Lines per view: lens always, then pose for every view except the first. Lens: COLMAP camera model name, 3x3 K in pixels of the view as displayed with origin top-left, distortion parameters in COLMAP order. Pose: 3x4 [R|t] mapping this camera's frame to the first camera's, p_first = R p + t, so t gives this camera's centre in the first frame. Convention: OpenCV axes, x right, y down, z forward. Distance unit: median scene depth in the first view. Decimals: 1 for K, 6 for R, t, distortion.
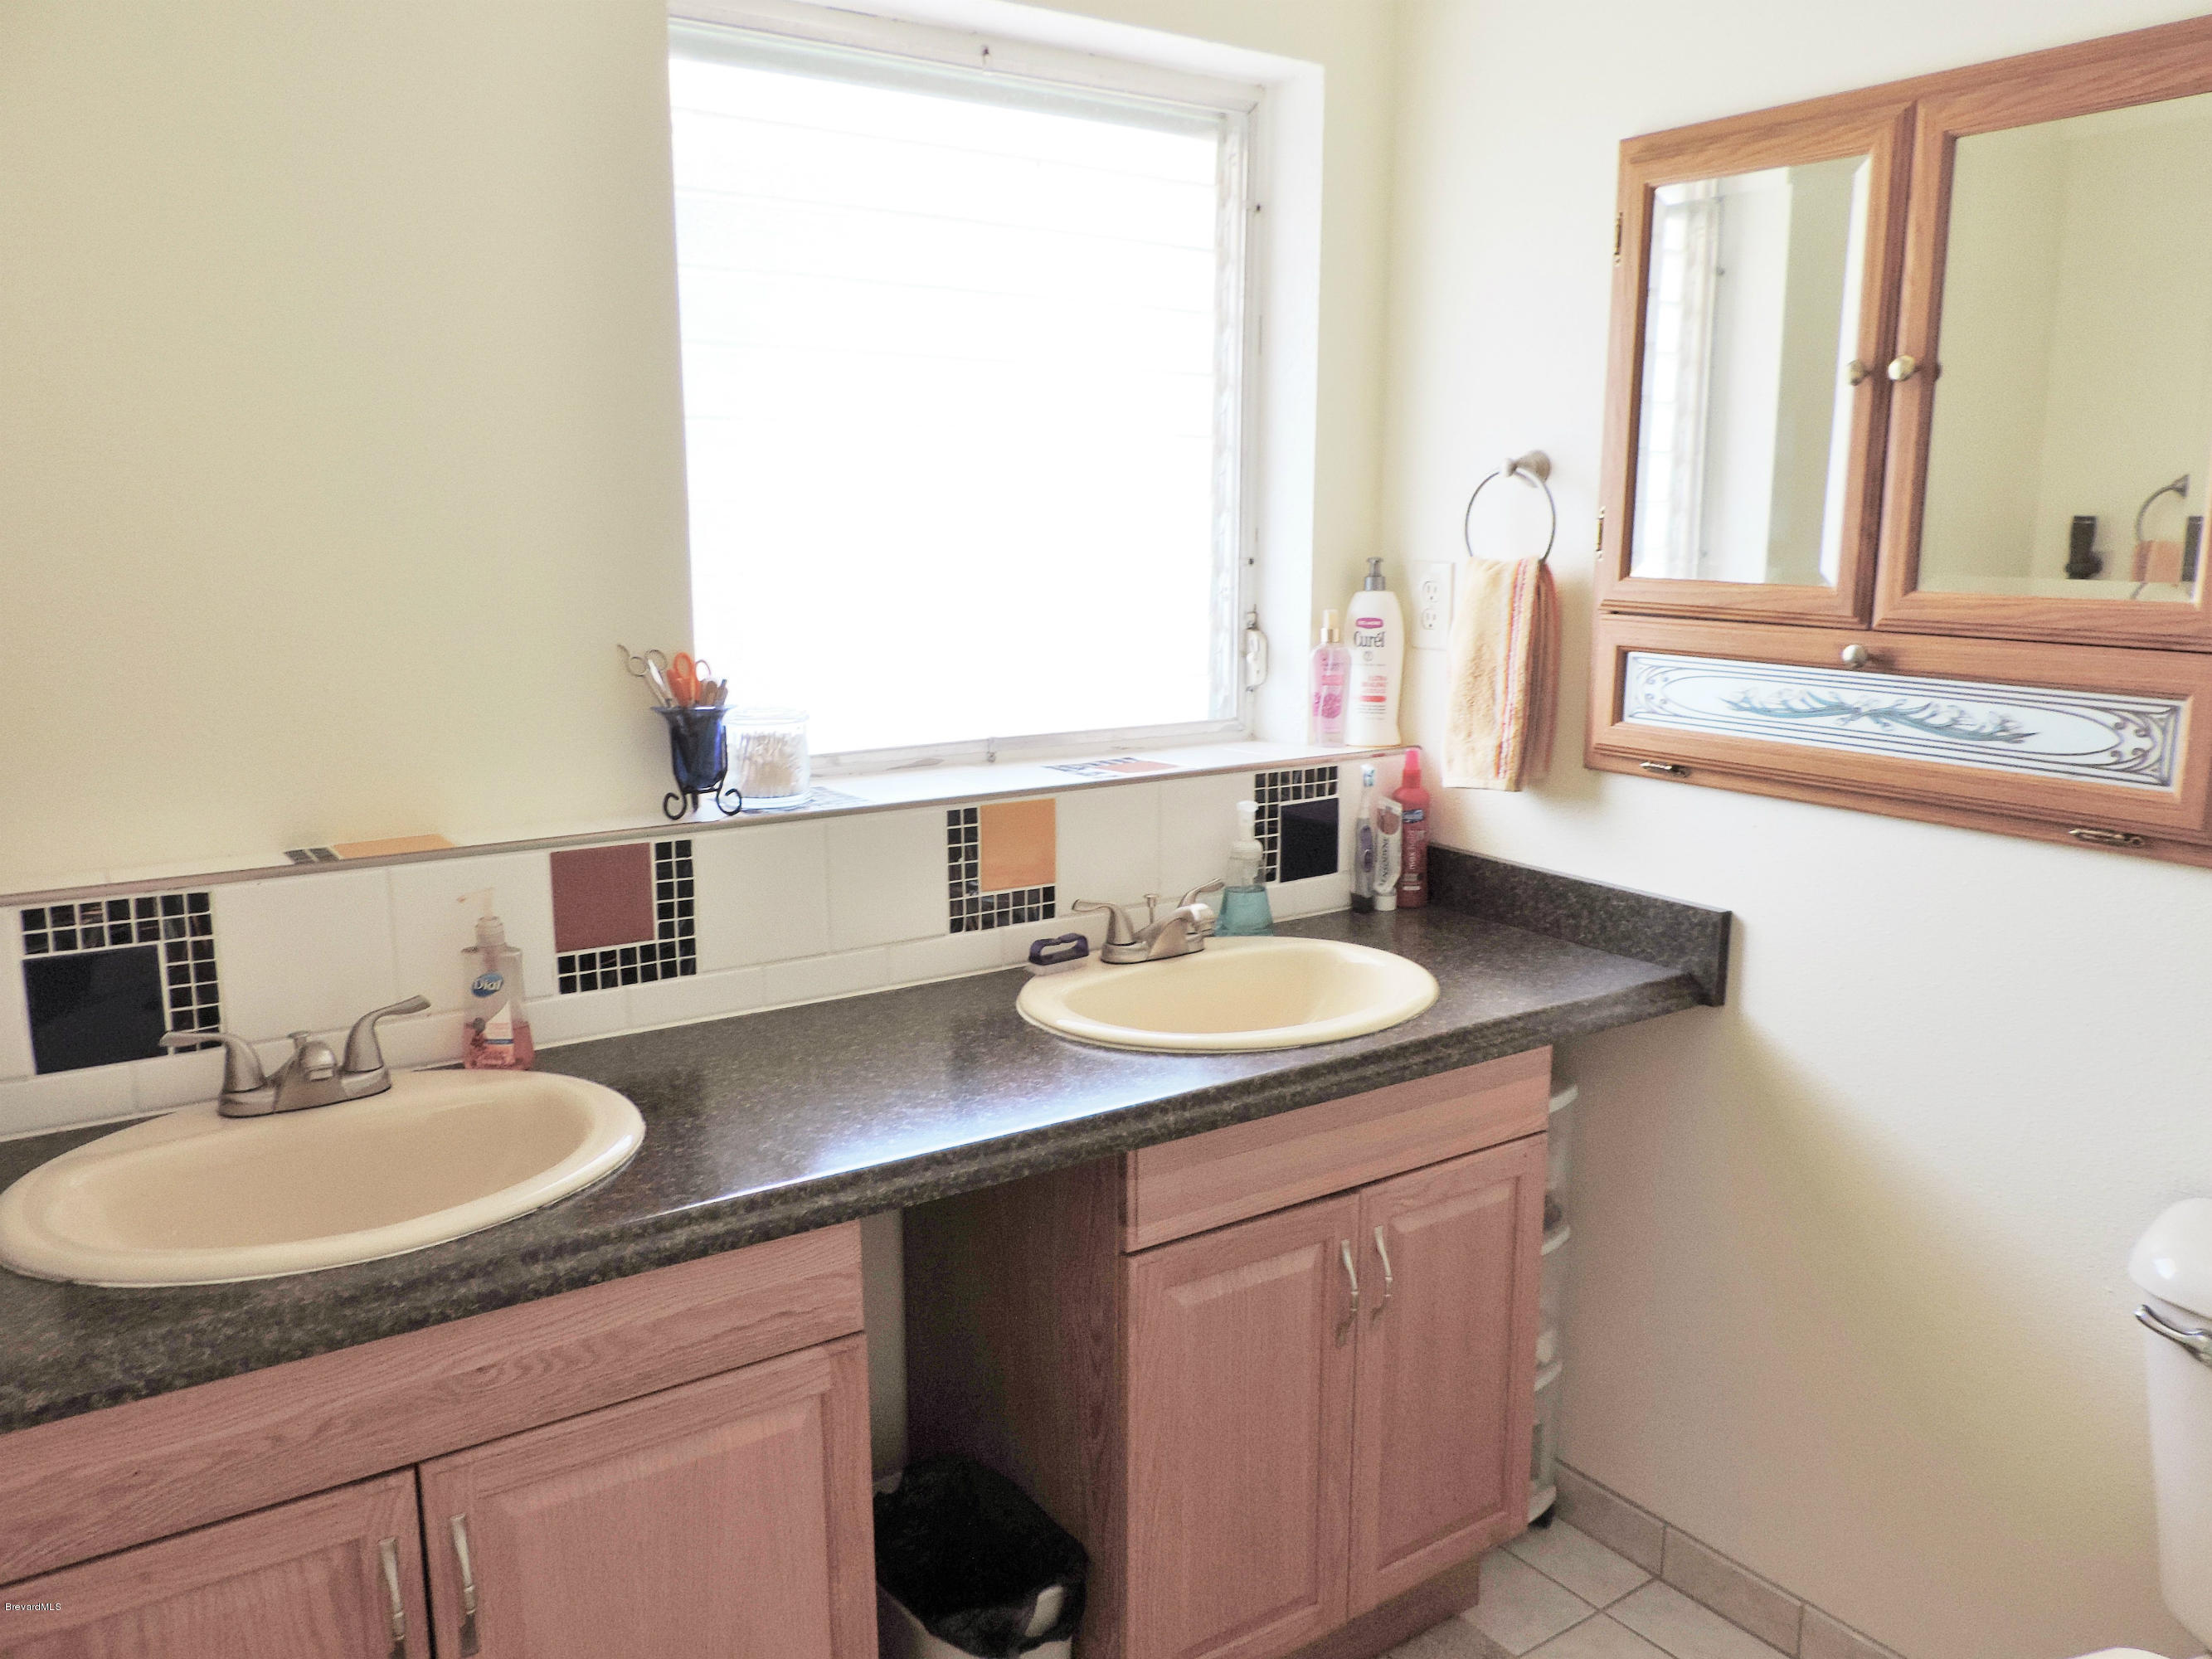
lens RADIAL K [[1616.0, 0, 1091.1], [0, 1616.0, 830.7], [0, 0, 1]] dist [-0.019006, 0.011311]
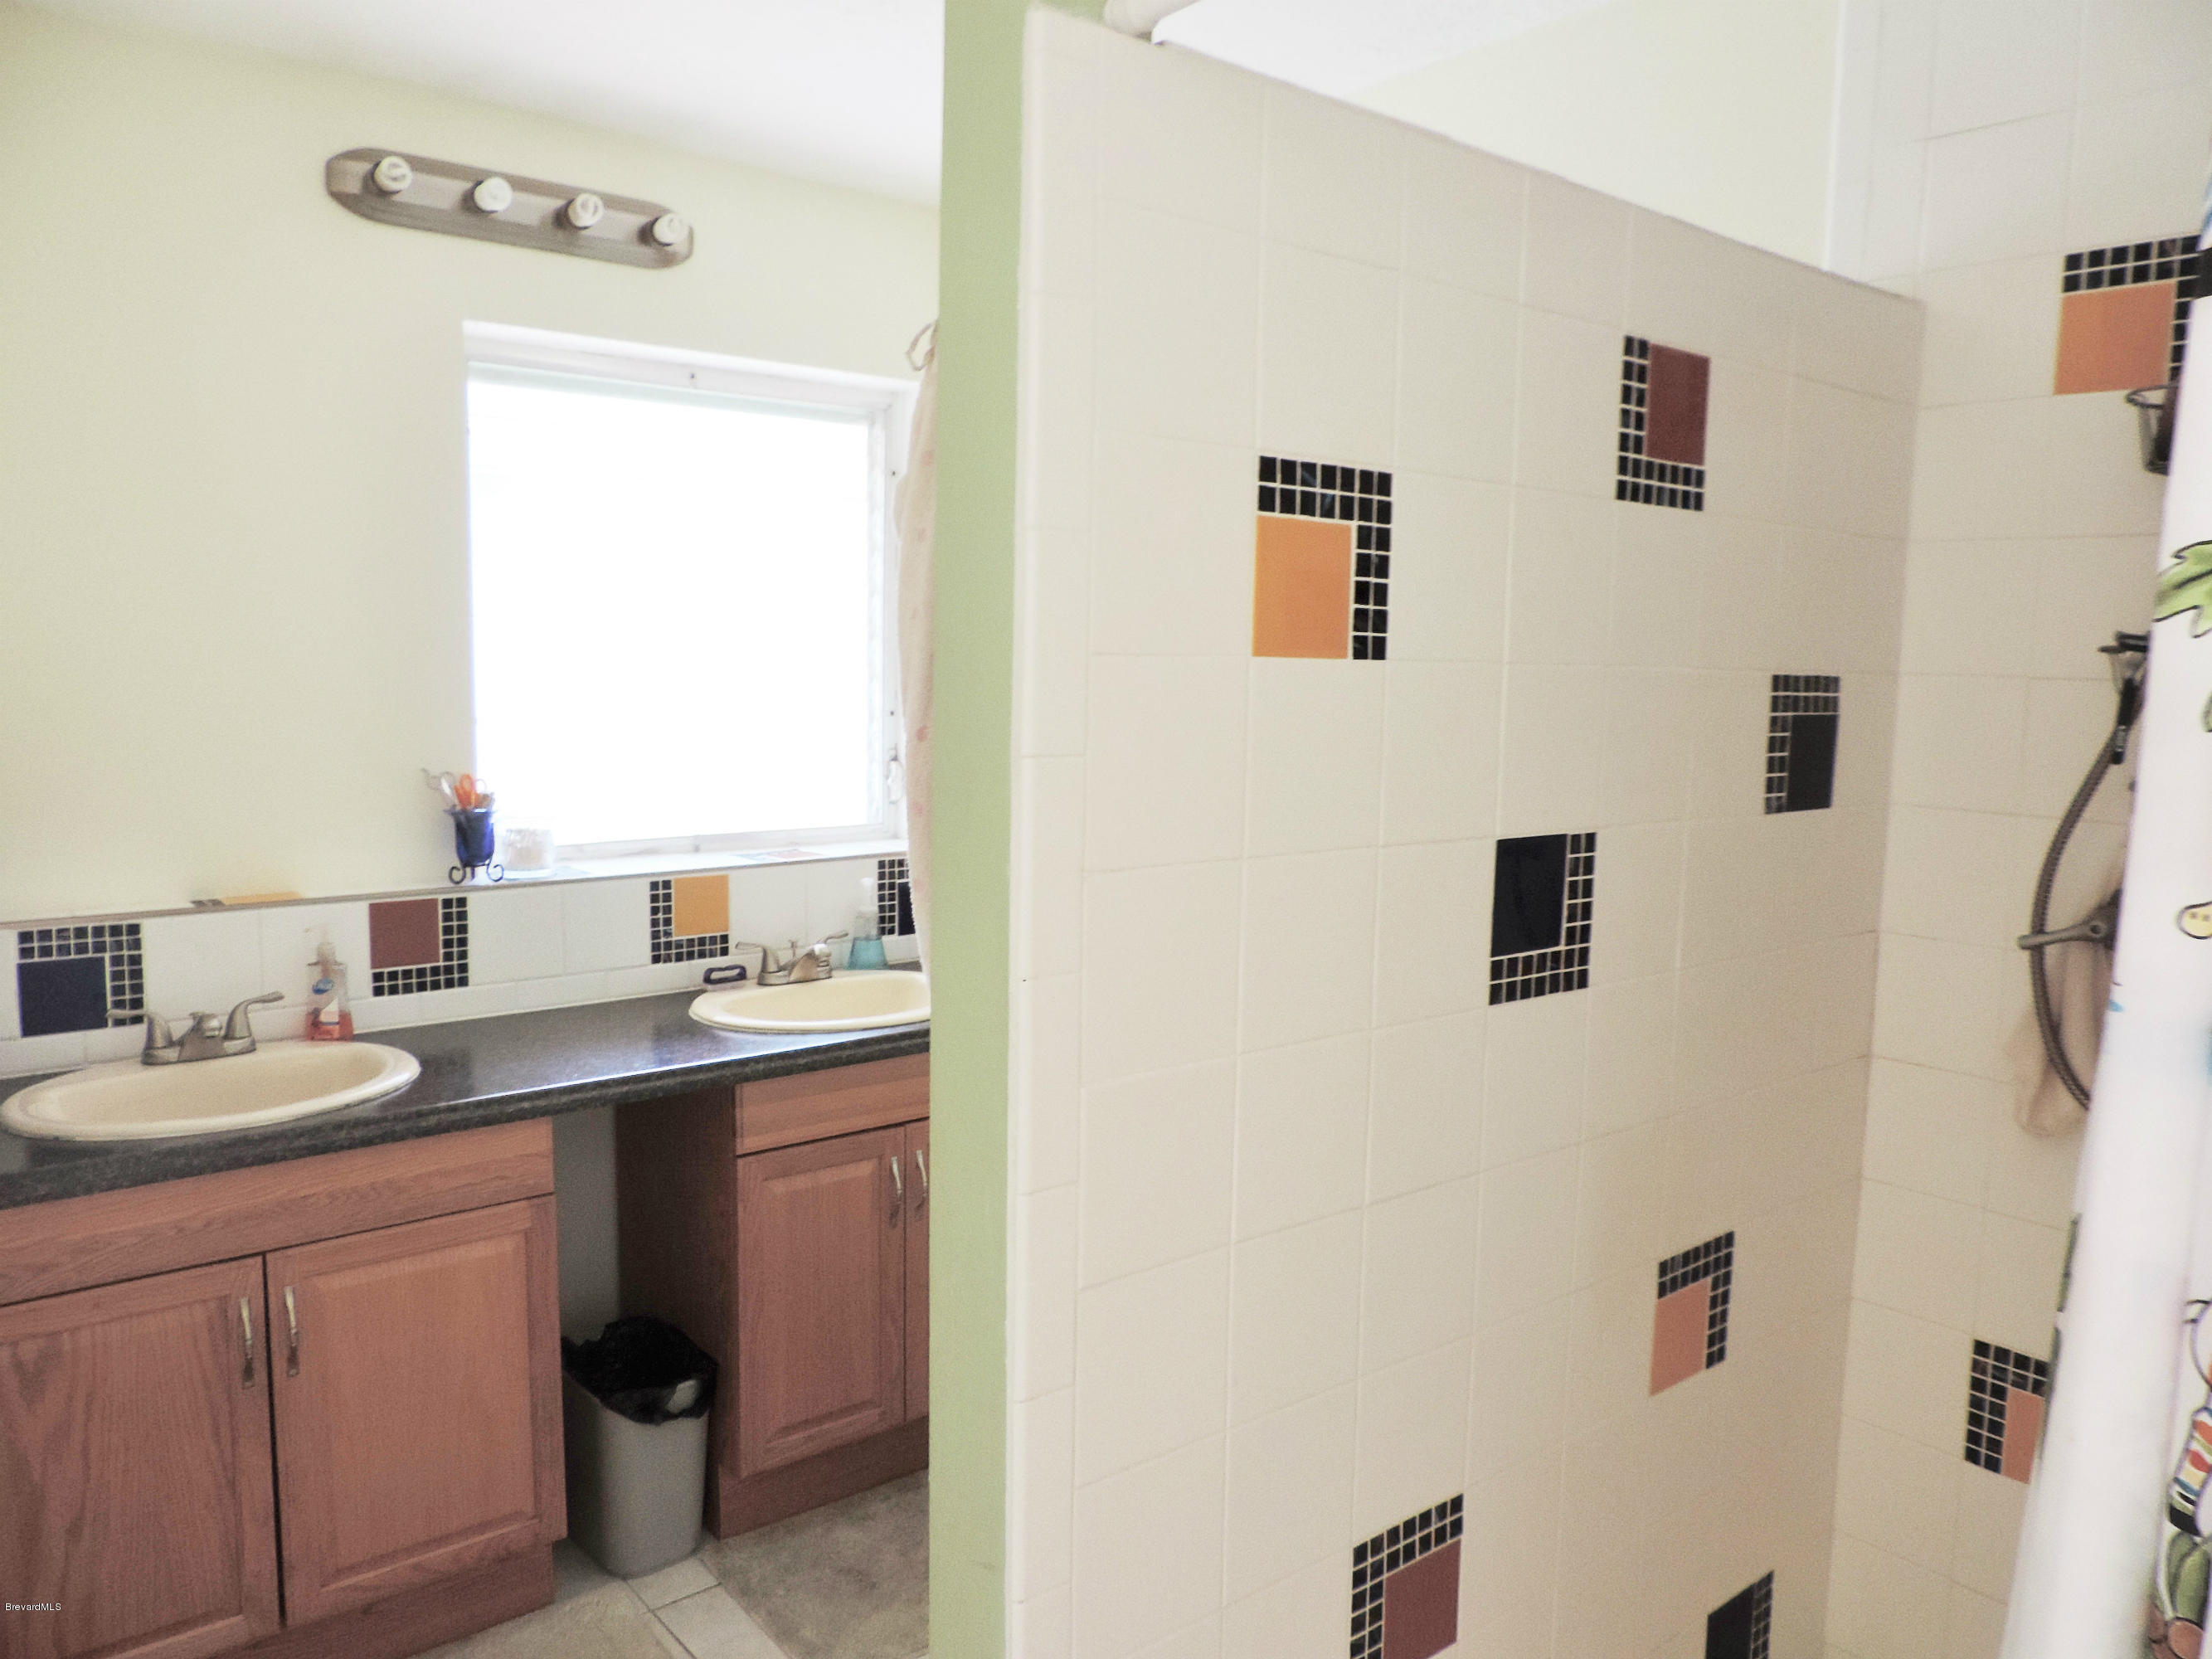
lens RADIAL K [[1616.0, 0, 1120.7], [0, 1616.0, 836.3], [0, 0, 1]] dist [-0.019006, 0.011311]
pose [[0.996680, 0.005717, 0.081215, 0.261289], [0.000216, 0.997342, -0.072859, 0.064489], [-0.081416, 0.072635, 0.994030, -0.606054]]
